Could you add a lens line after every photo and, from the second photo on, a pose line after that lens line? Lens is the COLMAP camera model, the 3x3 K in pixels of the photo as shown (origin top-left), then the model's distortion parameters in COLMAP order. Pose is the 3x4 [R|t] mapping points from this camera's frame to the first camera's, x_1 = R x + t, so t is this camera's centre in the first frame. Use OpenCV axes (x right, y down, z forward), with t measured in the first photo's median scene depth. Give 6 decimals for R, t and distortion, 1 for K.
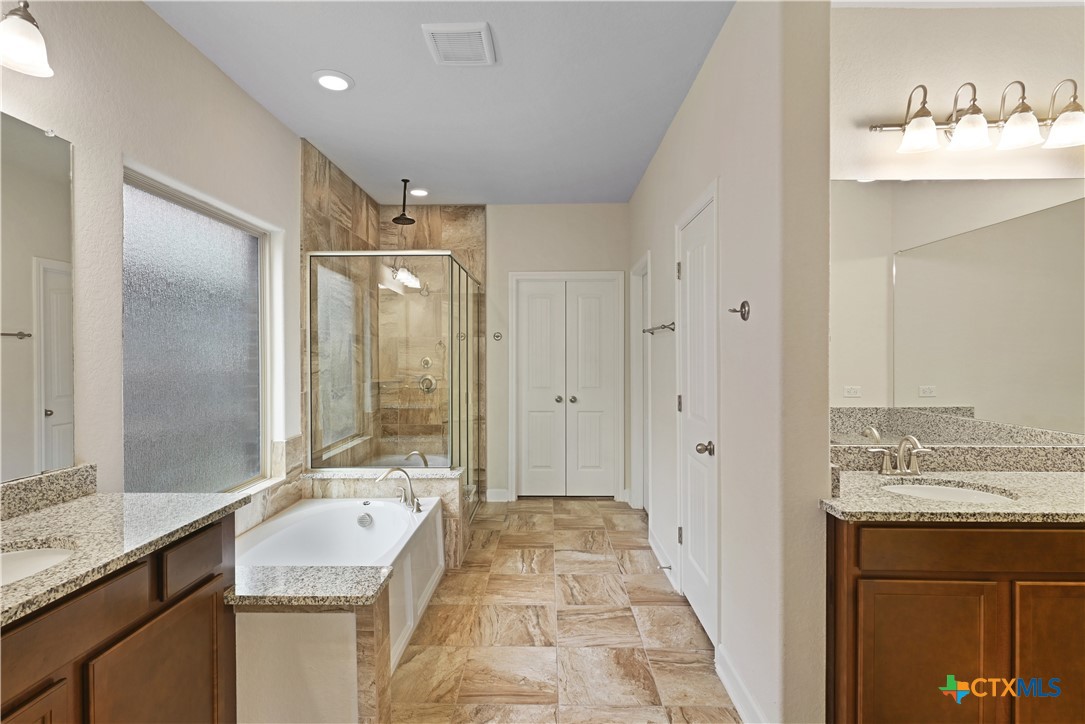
lens RADIAL K [[539.9, 0, 542.2], [0, 539.9, 360.2], [0, 0, 1]] dist [0.000423, 0.000032]
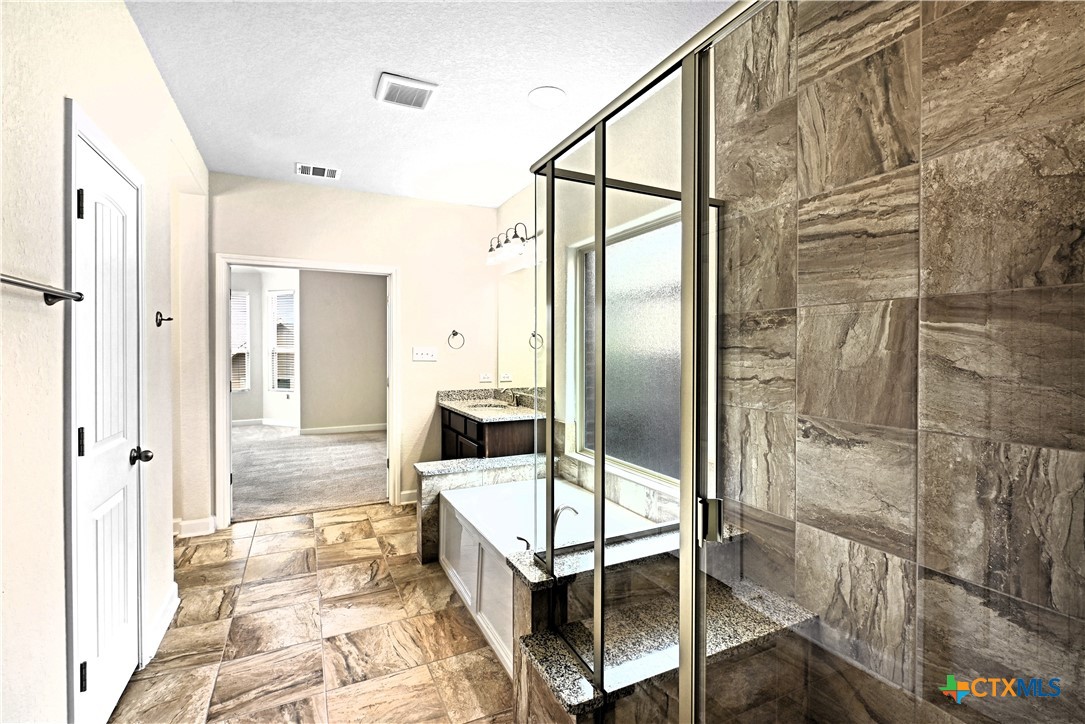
lens RADIAL K [[495.0, 0, 549.1], [0, 495.0, 354.3], [0, 0, 1]] dist [-0.001371, -0.000032]
pose [[-0.889542, 0.005085, -0.456825, 0.066635], [-0.002542, 0.999867, 0.016079, -0.021601], [0.456846, 0.015464, -0.889411, 1.940226]]
